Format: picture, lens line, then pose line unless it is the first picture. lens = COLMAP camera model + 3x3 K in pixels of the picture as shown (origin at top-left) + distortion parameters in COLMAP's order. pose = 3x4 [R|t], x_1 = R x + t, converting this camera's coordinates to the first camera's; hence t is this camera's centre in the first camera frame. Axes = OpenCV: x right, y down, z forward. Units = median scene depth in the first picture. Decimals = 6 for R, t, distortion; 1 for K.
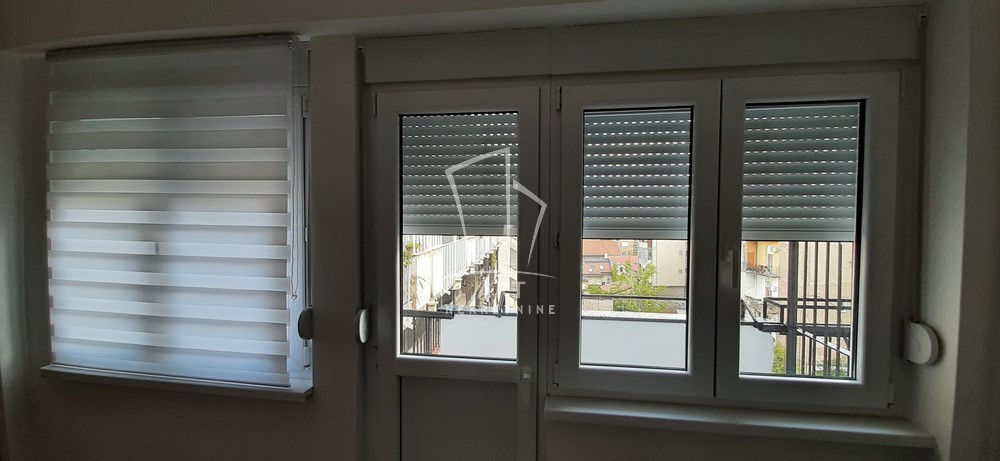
lens RADIAL K [[389.3, 0, 515.5], [0, 389.3, 232.6], [0, 0, 1]] dist [0.010040, -0.012430]
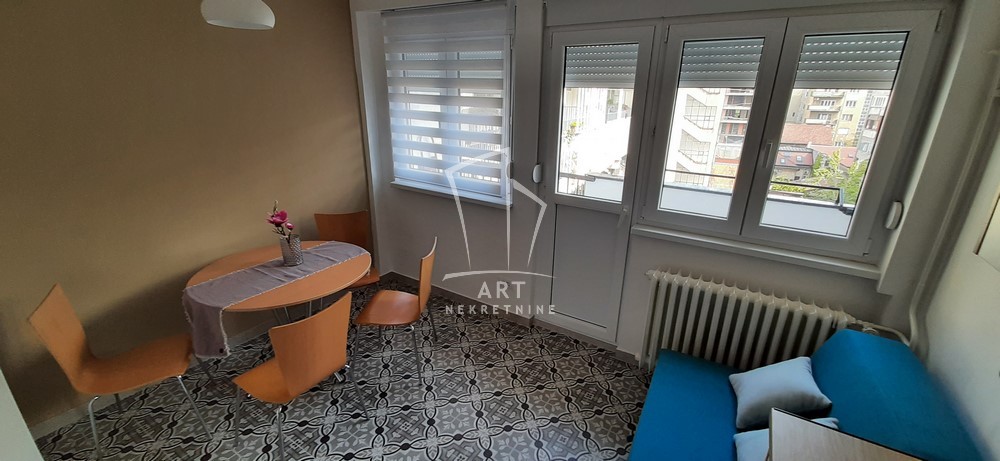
lens RADIAL K [[389.3, 0, 515.5], [0, 389.3, 232.6], [0, 0, 1]] dist [0.010040, -0.012430]
pose [[0.914903, 0.144300, -0.377000, 0.236233], [-0.023810, 0.951590, 0.306448, -0.055699], [0.402970, -0.271394, 0.874048, -0.710760]]
